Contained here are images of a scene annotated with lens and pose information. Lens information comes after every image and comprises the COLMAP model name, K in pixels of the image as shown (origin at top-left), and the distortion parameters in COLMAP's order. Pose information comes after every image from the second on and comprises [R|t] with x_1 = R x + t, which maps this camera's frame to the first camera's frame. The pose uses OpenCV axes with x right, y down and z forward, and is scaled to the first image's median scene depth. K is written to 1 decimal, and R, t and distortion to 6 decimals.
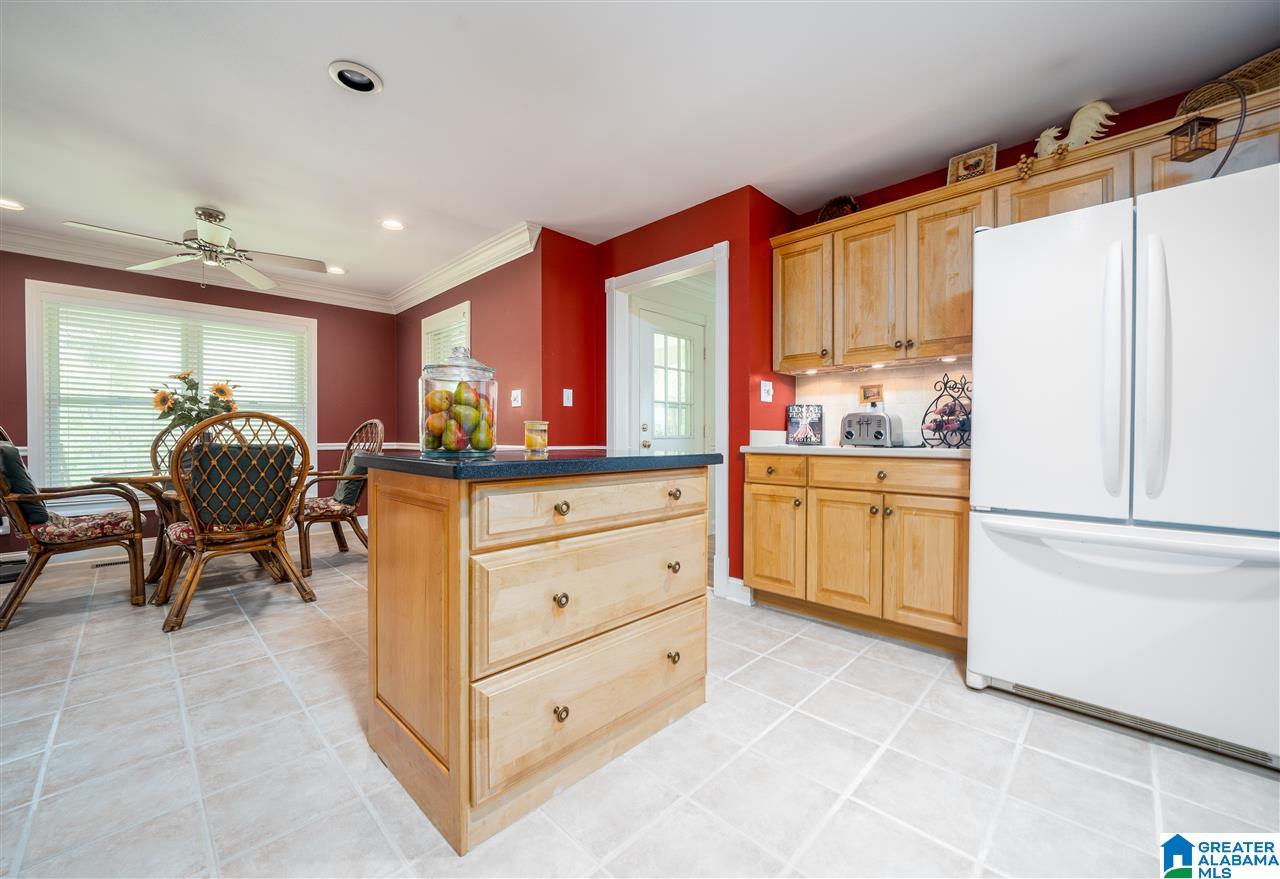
lens RADIAL K [[498.0, 0, 645.0], [0, 498.0, 438.2], [0, 0, 1]] dist [-0.014465, -0.000105]
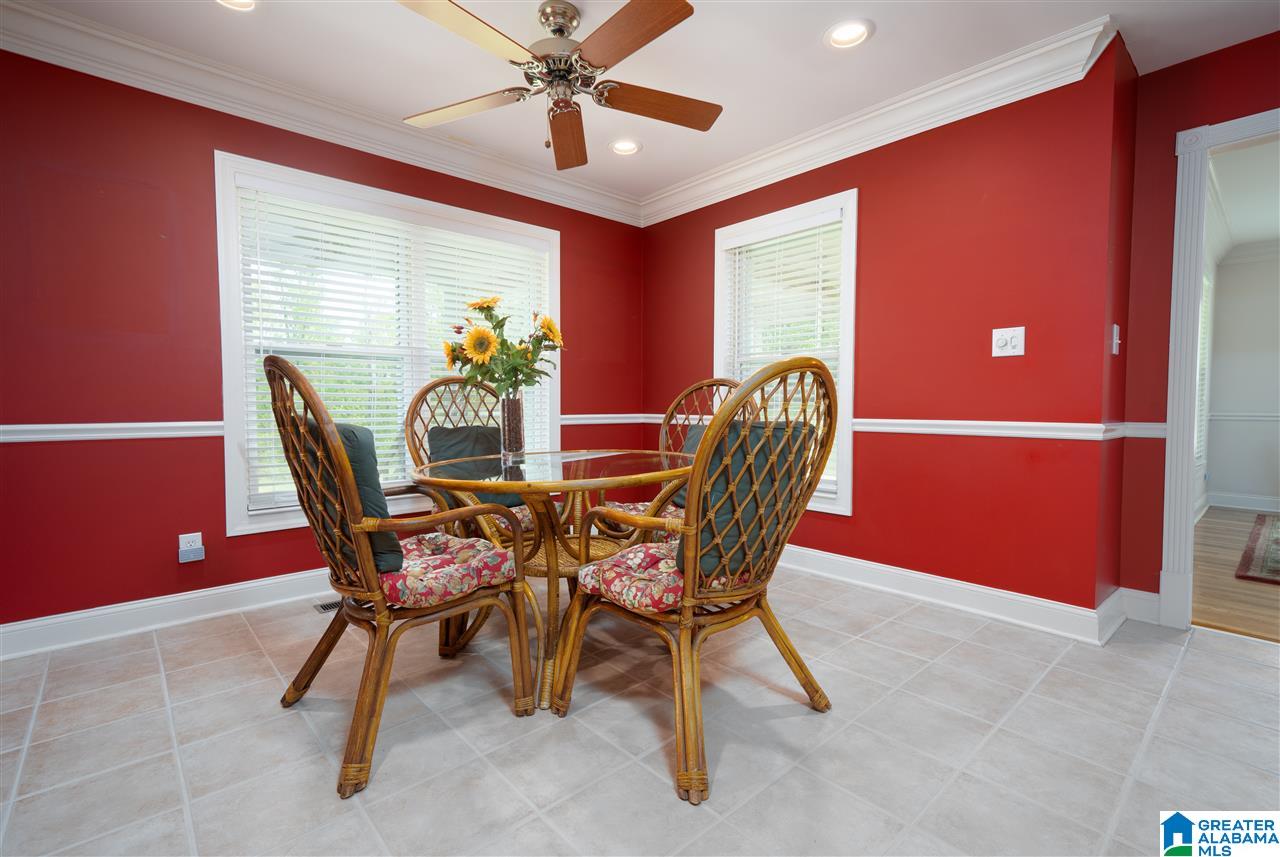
lens RADIAL K [[580.5, 0, 636.7], [0, 580.5, 426.4], [0, 0, 1]] dist [0.001781, 0.000209]
pose [[0.996865, 0.004936, -0.078970, -0.645710], [-0.002404, 0.999481, 0.032121, -0.001172], [0.079088, -0.031831, 0.996359, 0.277940]]
